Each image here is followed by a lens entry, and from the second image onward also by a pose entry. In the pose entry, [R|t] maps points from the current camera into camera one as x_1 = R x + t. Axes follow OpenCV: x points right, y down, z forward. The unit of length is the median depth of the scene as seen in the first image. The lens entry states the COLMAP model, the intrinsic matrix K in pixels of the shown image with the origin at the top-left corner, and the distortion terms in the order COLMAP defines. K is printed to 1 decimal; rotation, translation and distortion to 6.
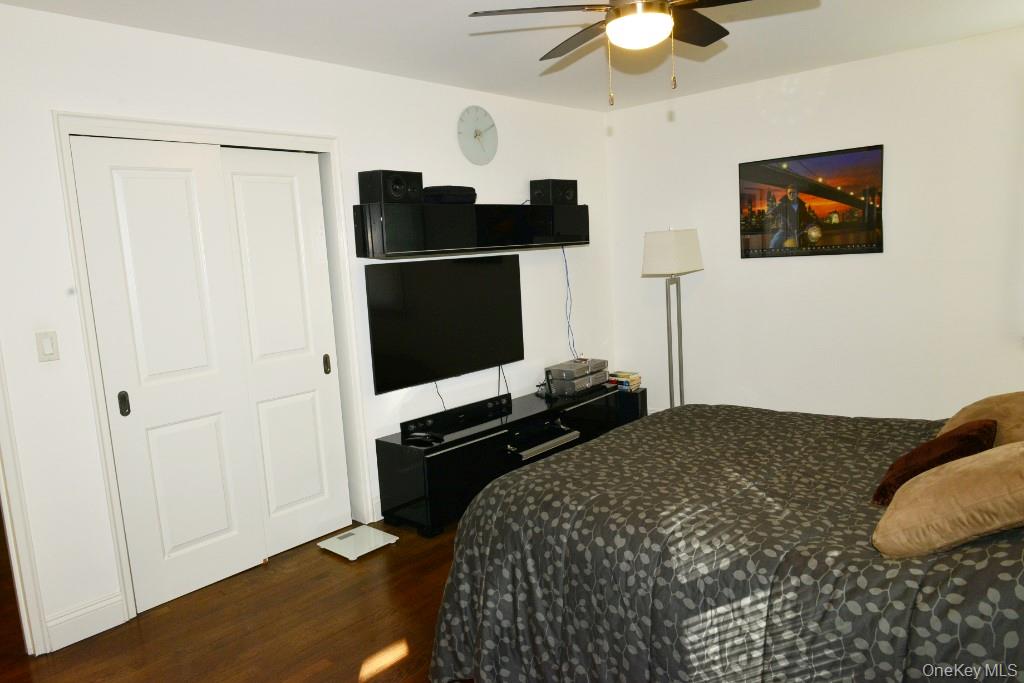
lens RADIAL K [[688.0, 0, 527.4], [0, 688.0, 330.9], [0, 0, 1]] dist [-0.006411, -0.004795]
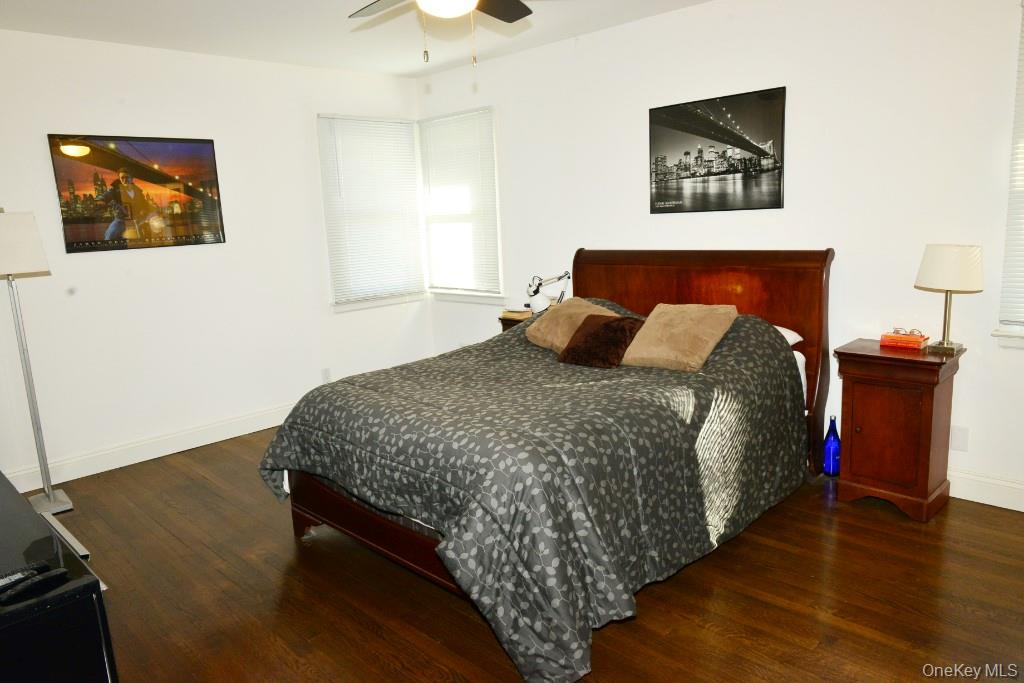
lens RADIAL K [[701.5, 0, 512.0], [0, 701.5, 341.5], [0, 0, 1]] dist [-0.063852, -0.001422]
pose [[0.053650, -0.115755, 0.991828, -0.583101], [0.152723, 0.982524, 0.106408, -0.012808], [-0.986812, 0.145766, 0.070391, 0.568840]]
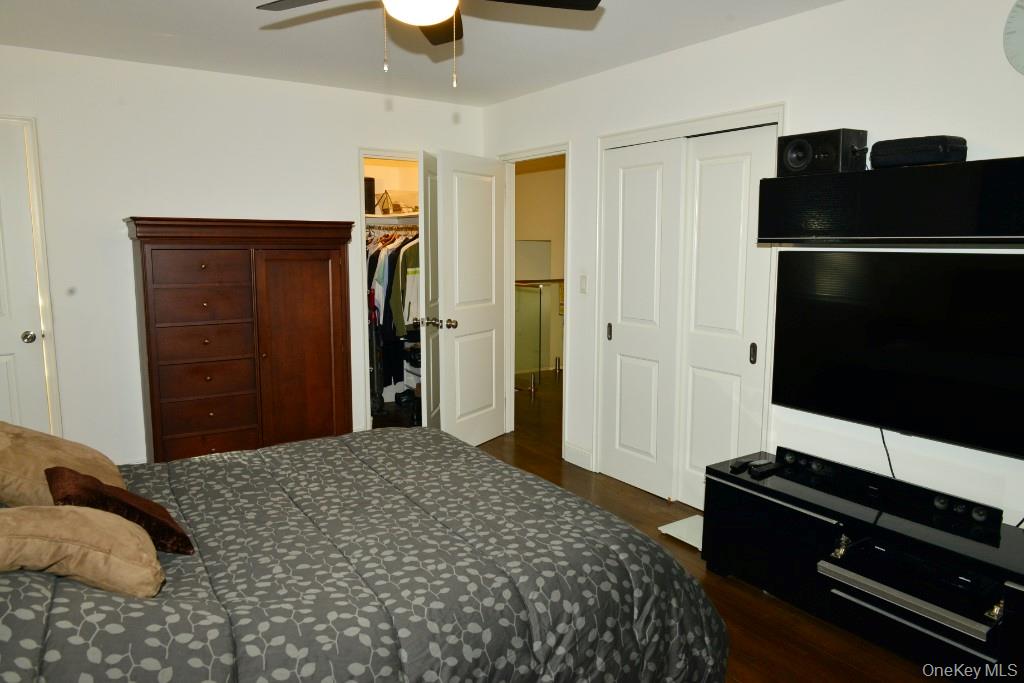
lens RADIAL K [[688.0, 0, 527.4], [0, 688.0, 330.9], [0, 0, 1]] dist [-0.006411, -0.004795]
pose [[-0.219088, 0.197962, -0.955412, 0.553456], [-0.096485, 0.970006, 0.223112, -0.133149], [0.970923, 0.141064, -0.193416, 0.738906]]
